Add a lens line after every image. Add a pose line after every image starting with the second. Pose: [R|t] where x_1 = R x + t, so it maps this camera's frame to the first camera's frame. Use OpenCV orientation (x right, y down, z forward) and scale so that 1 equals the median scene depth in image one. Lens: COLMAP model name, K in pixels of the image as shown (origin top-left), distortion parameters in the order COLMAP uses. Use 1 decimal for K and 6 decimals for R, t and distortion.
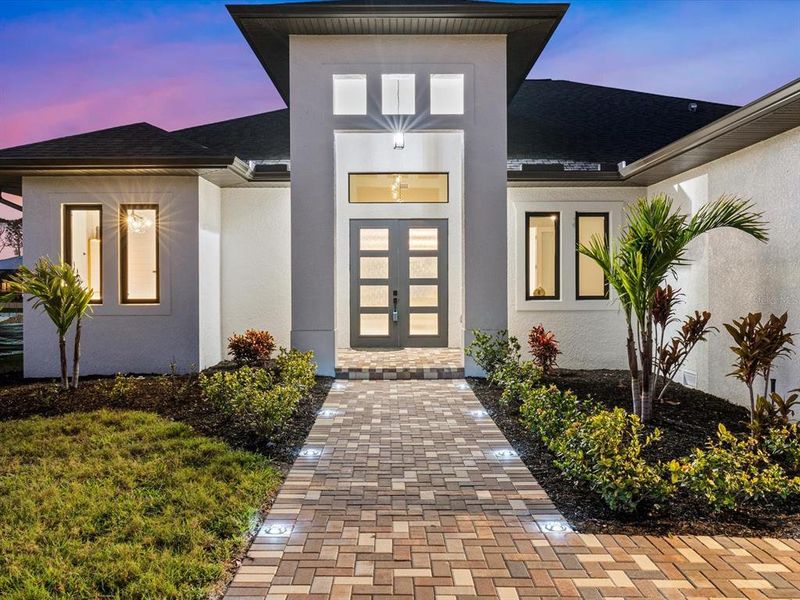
lens RADIAL K [[661.1, 0, 396.1], [0, 661.1, 296.3], [0, 0, 1]] dist [-0.028568, -0.001817]
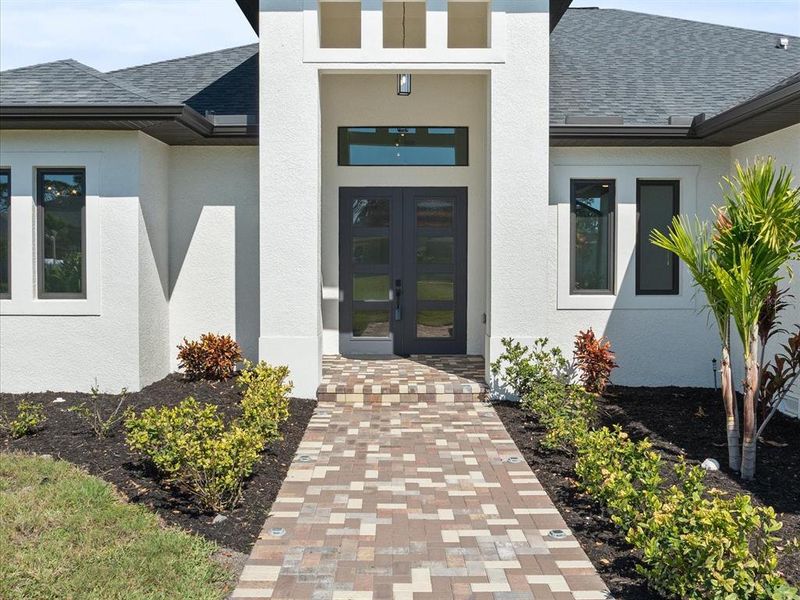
lens RADIAL K [[800.3, 0, 399.5], [0, 800.3, 292.2], [0, 0, 1]] dist [-0.022216, 0.000000]
pose [[0.999991, 0.004115, 0.001418, -0.001433], [-0.004143, 0.999786, 0.020271, -0.019596], [-0.001334, -0.020276, 0.999794, 0.096806]]
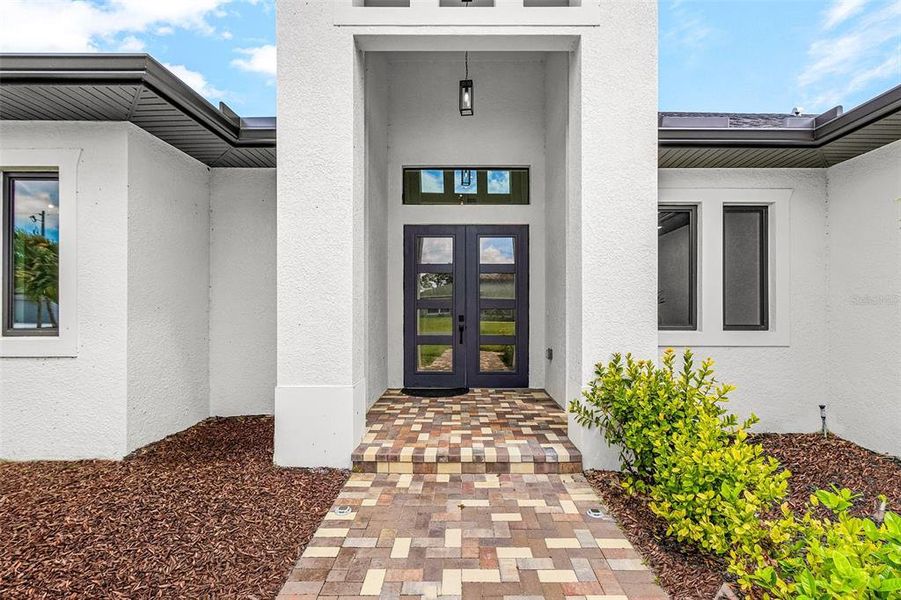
lens RADIAL K [[510.5, 0, 450.4], [0, 510.5, 301.7], [0, 0, 1]] dist [0.064793, 0.000727]
pose [[0.999626, 0.002465, -0.027238, 0.003132], [-0.003370, 0.999442, -0.033244, -0.007441], [0.027141, 0.033323, 0.999076, 0.585237]]
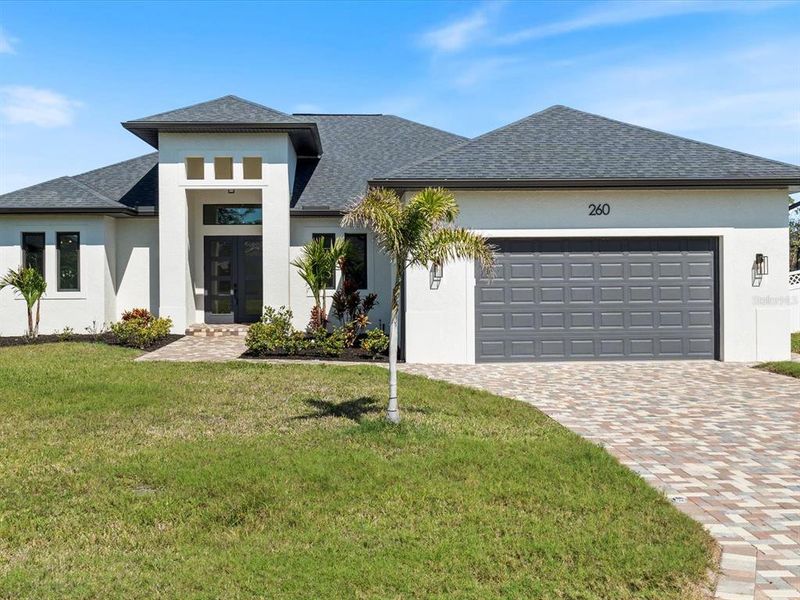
lens RADIAL K [[966.6, 0, 400.3], [0, 966.6, 297.0], [0, 0, 1]] dist [0.013800, 0.000000]
pose [[0.998994, -0.003694, 0.044684, 0.363727], [0.003873, 0.999985, -0.003933, 0.039154], [-0.044669, 0.004103, 0.998993, -1.577796]]
